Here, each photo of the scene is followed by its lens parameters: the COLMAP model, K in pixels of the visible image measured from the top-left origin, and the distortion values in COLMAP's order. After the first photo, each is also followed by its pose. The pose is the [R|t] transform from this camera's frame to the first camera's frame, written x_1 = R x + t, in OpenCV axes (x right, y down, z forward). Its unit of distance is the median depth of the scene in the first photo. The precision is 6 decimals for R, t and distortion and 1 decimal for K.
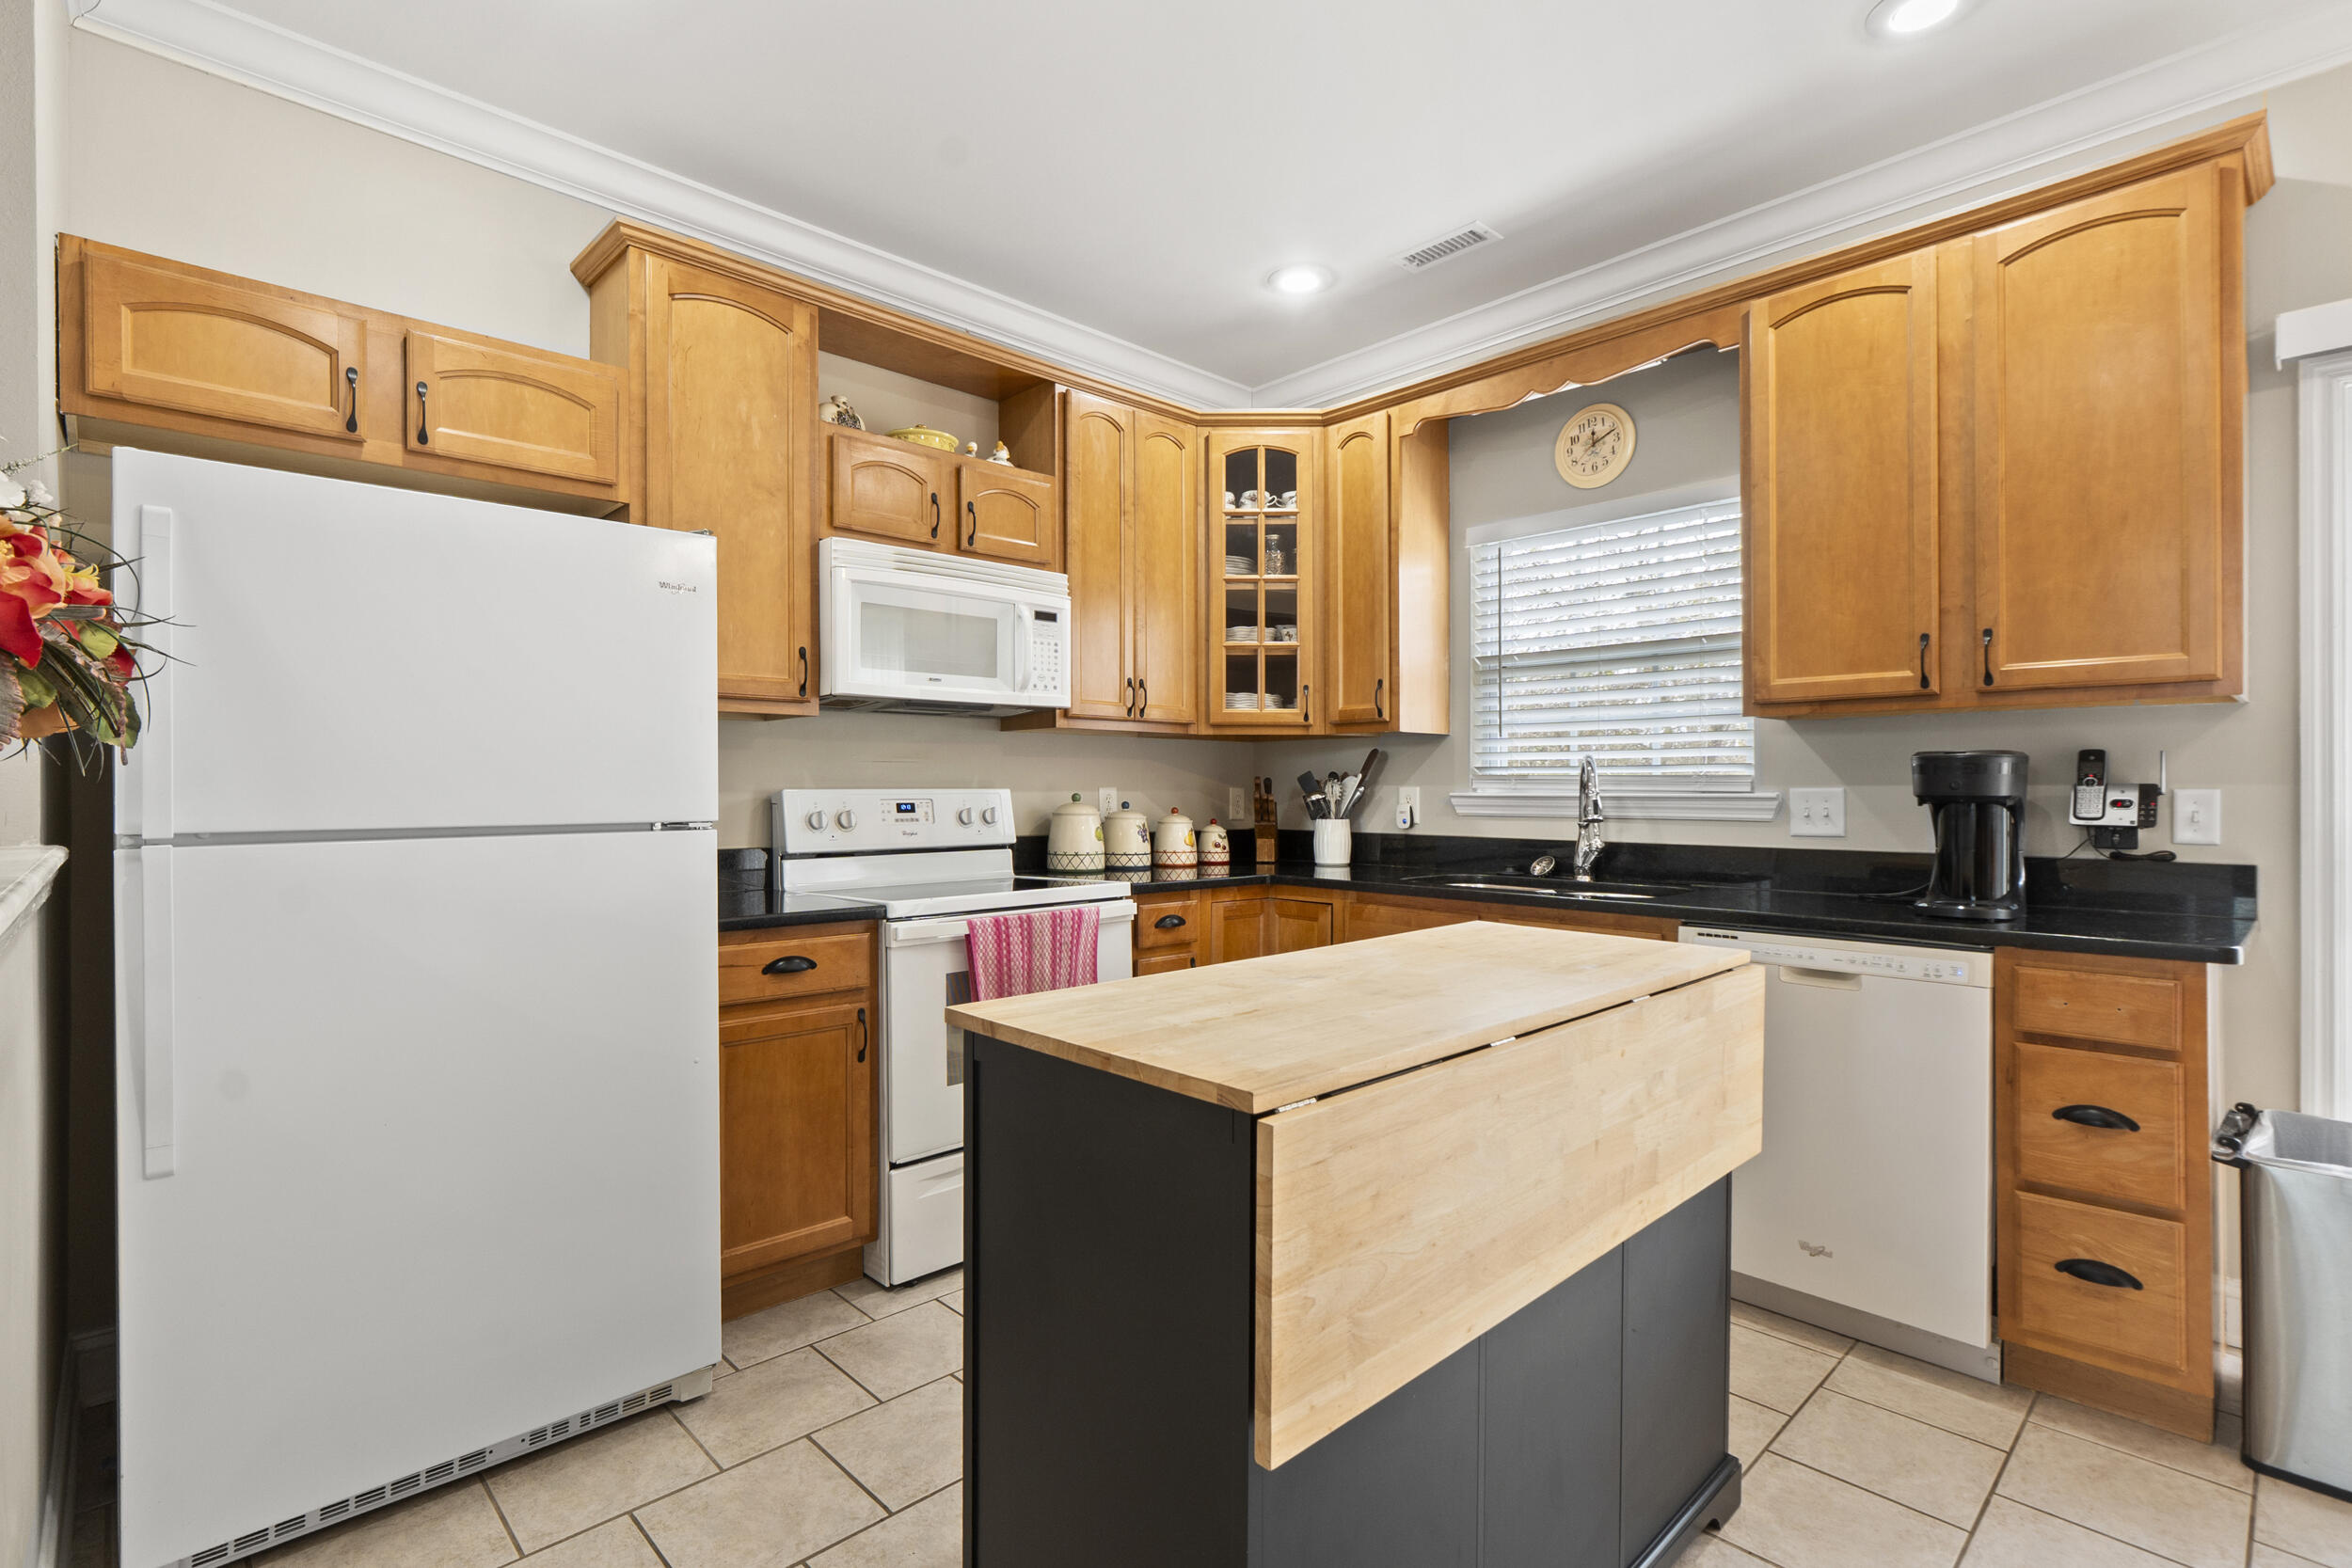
lens RADIAL K [[1077.8, 0, 1191.7], [0, 1077.8, 796.2], [0, 0, 1]] dist [0.000410, 0.001429]
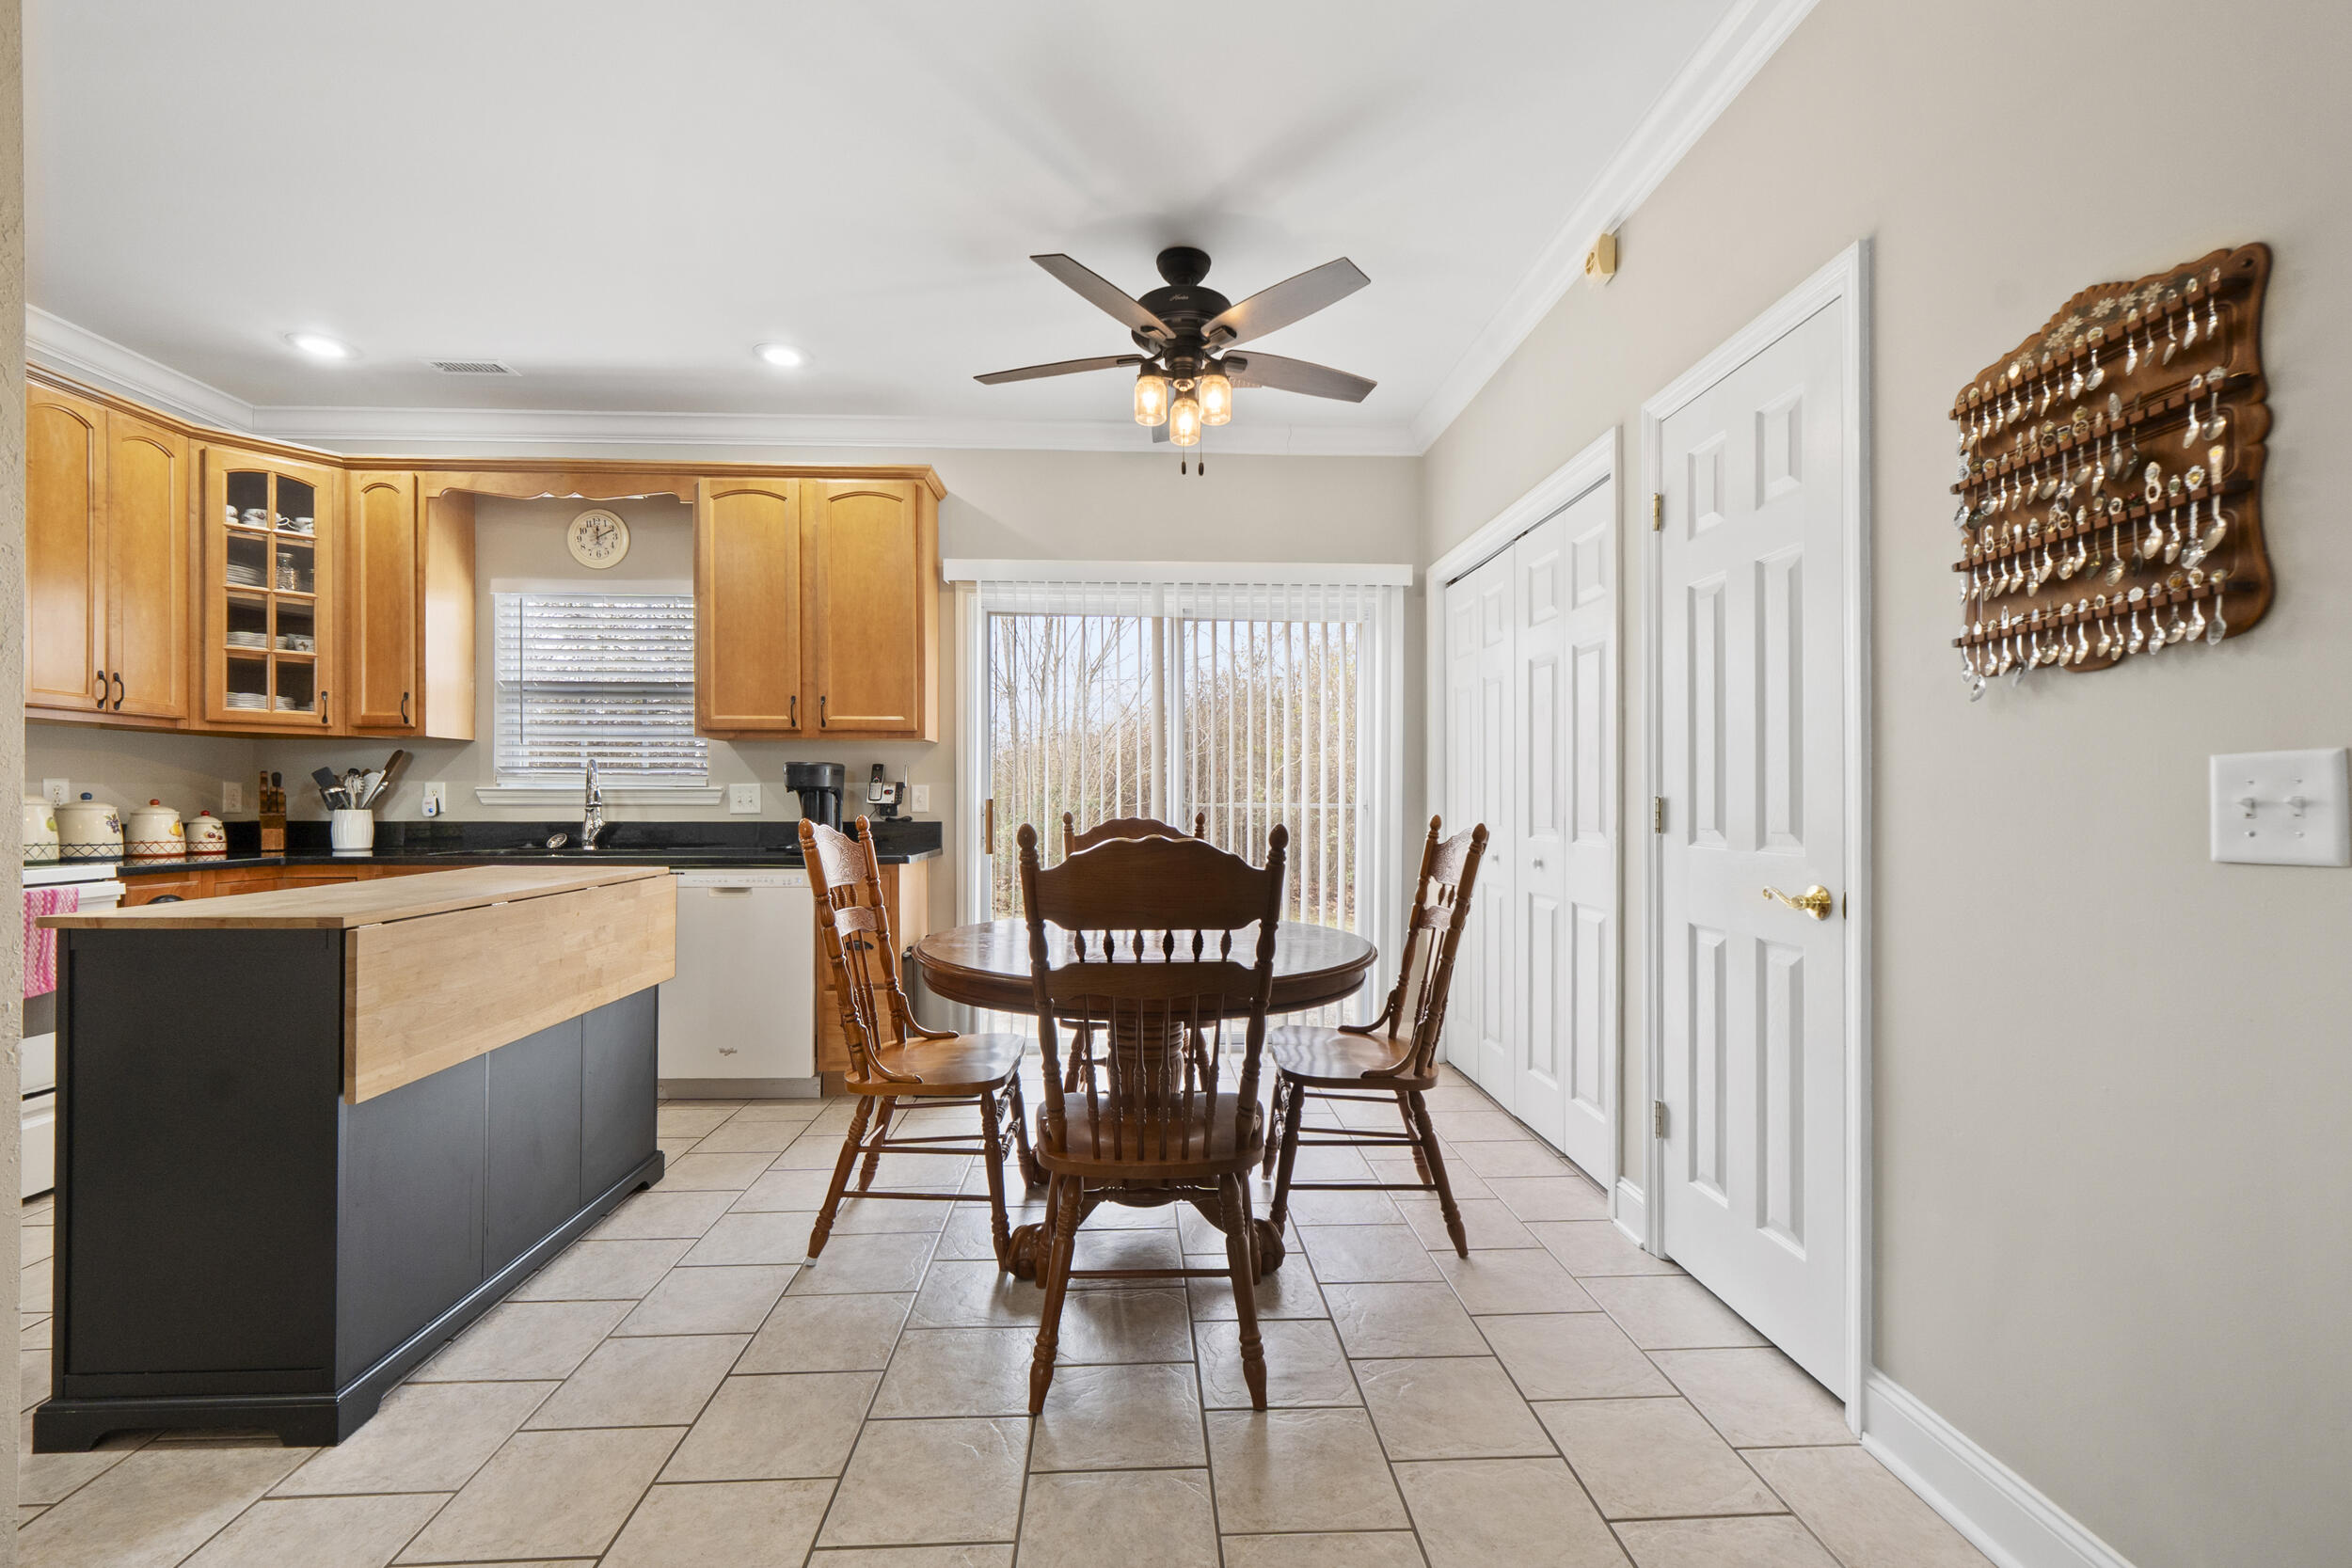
lens RADIAL K [[977.3, 0, 1173.3], [0, 977.3, 797.0], [0, 0, 1]] dist [-0.003897, 0.000861]
pose [[0.660207, 0.002483, 0.751080, -0.100926], [0.004495, 0.999964, -0.007256, 0.027287], [-0.751070, 0.008167, 0.660172, -0.473111]]
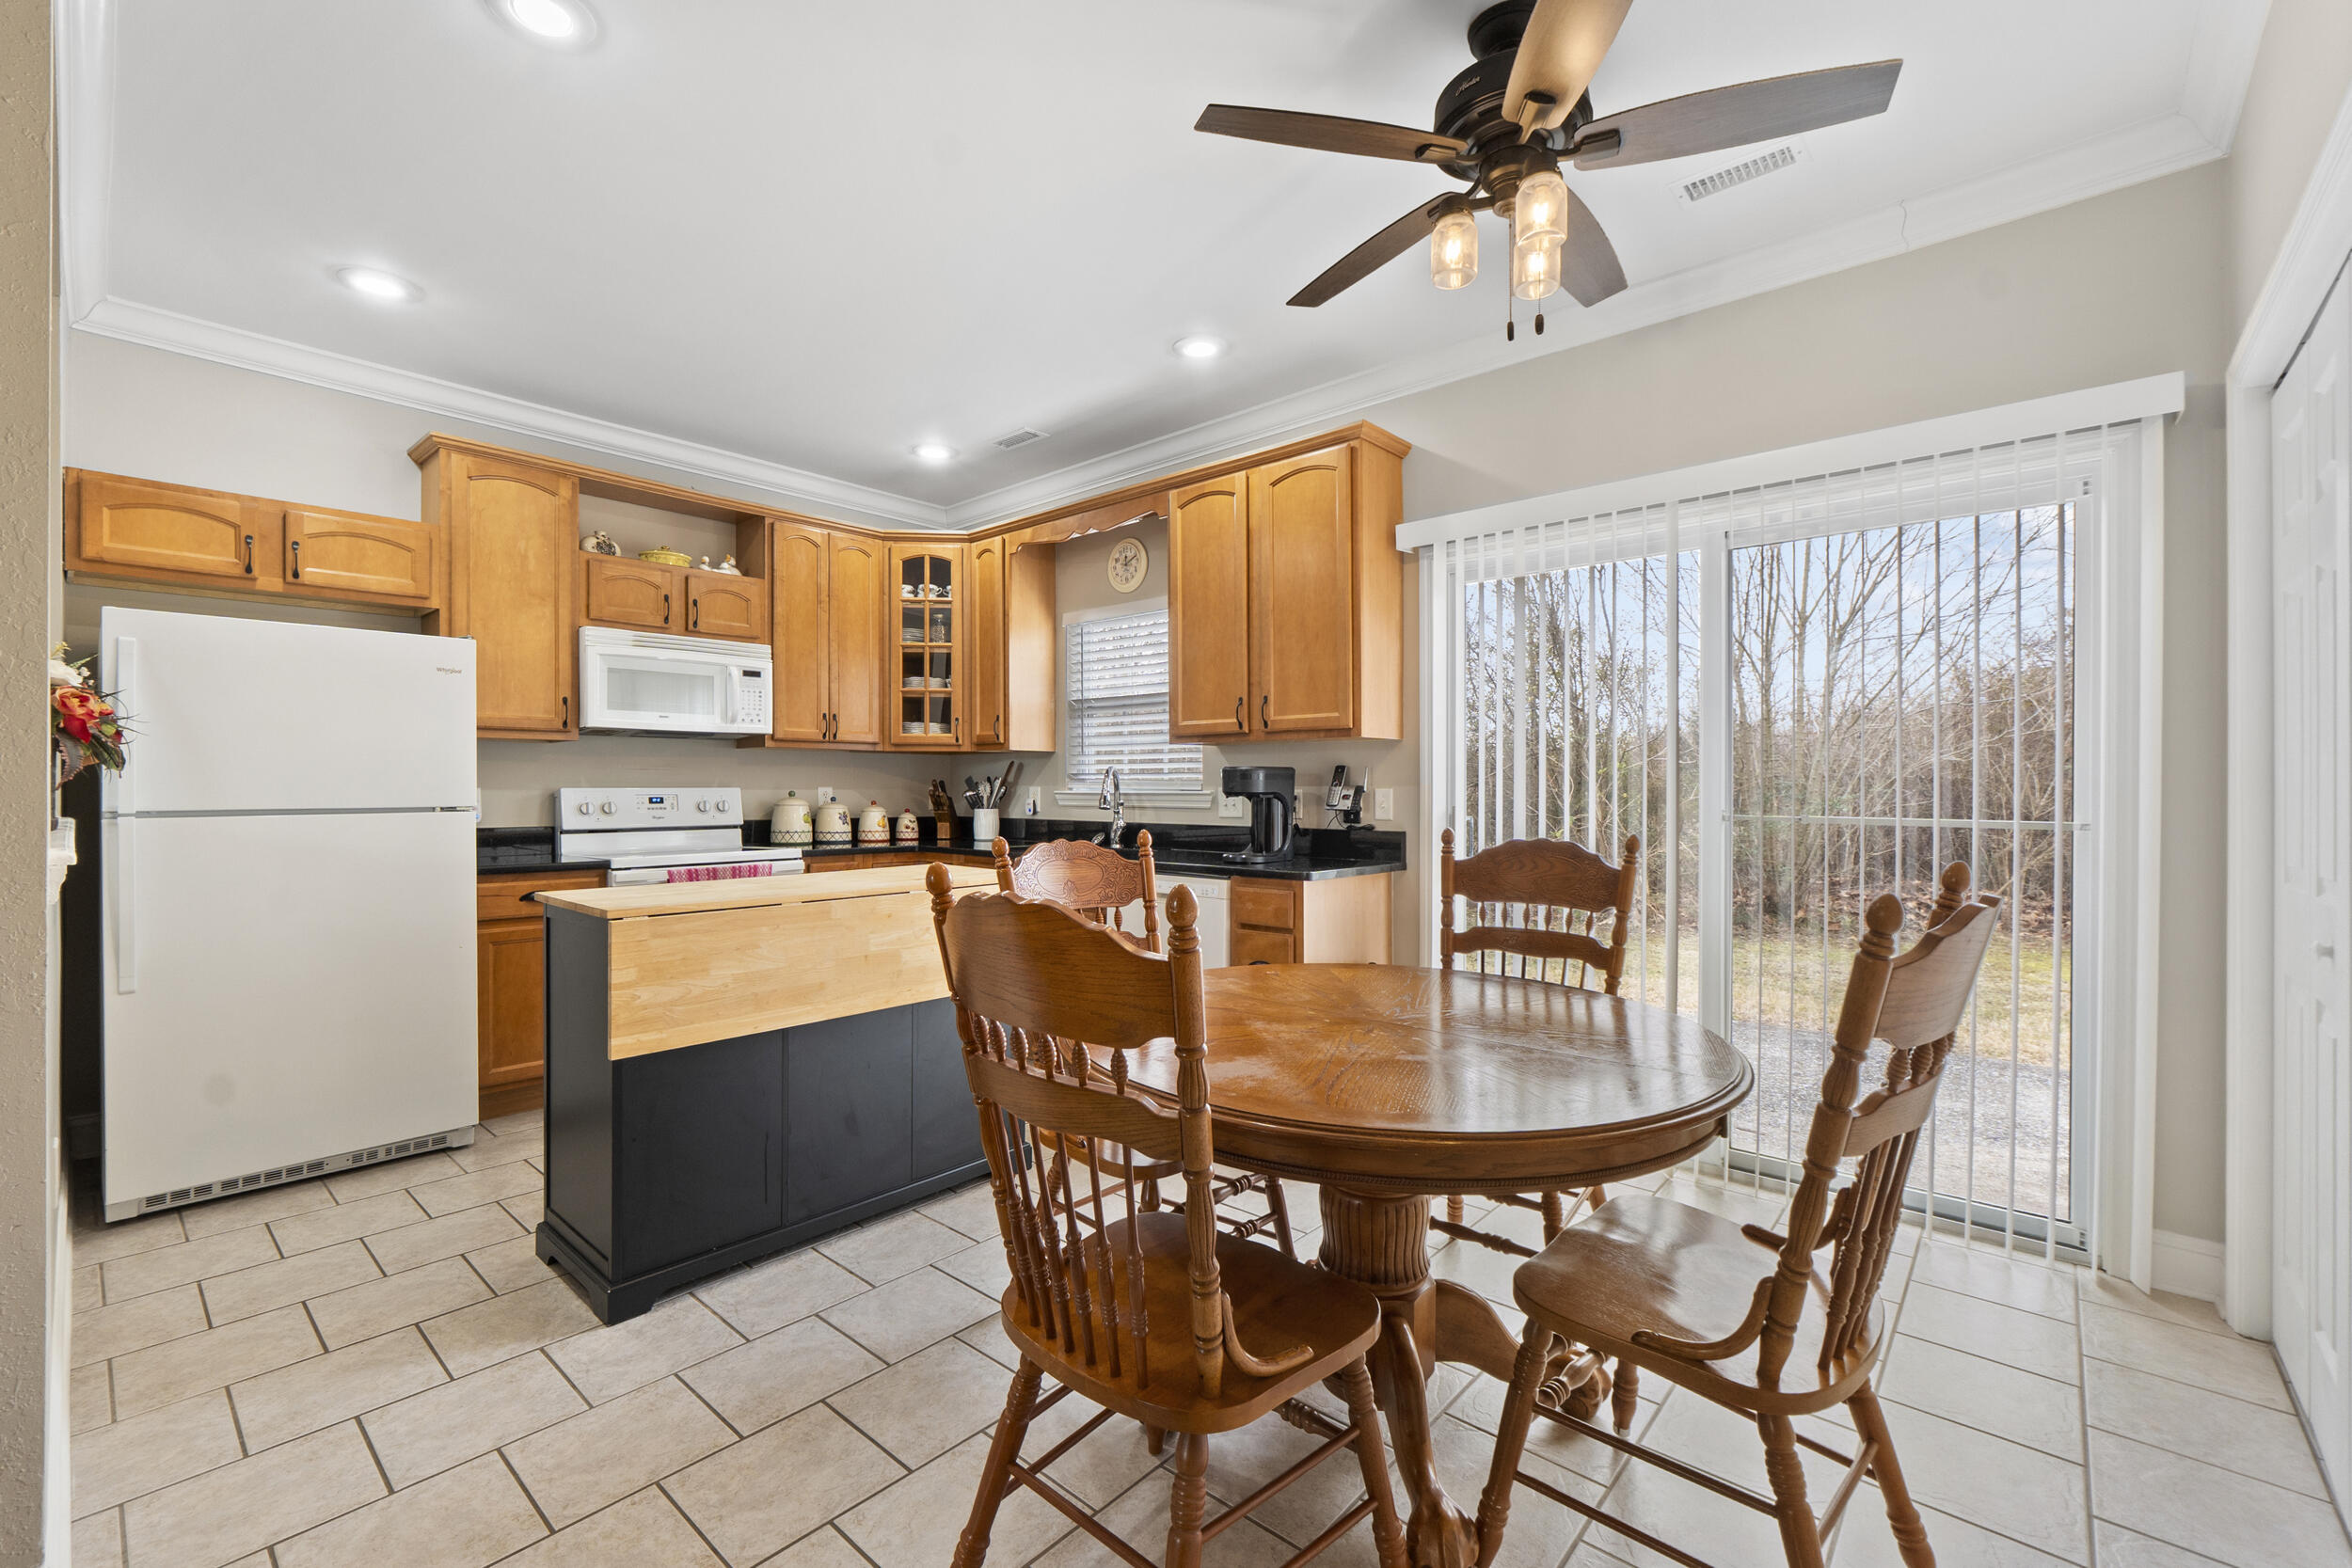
lens RADIAL K [[977.3, 0, 1197.9], [0, 977.3, 792.3], [0, 0, 1]] dist [-0.003897, 0.000861]
pose [[0.996878, 0.000498, 0.078960, 0.442431], [-0.000267, 0.999996, -0.002938, 0.003955], [-0.078961, 0.002907, 0.996873, -0.482477]]
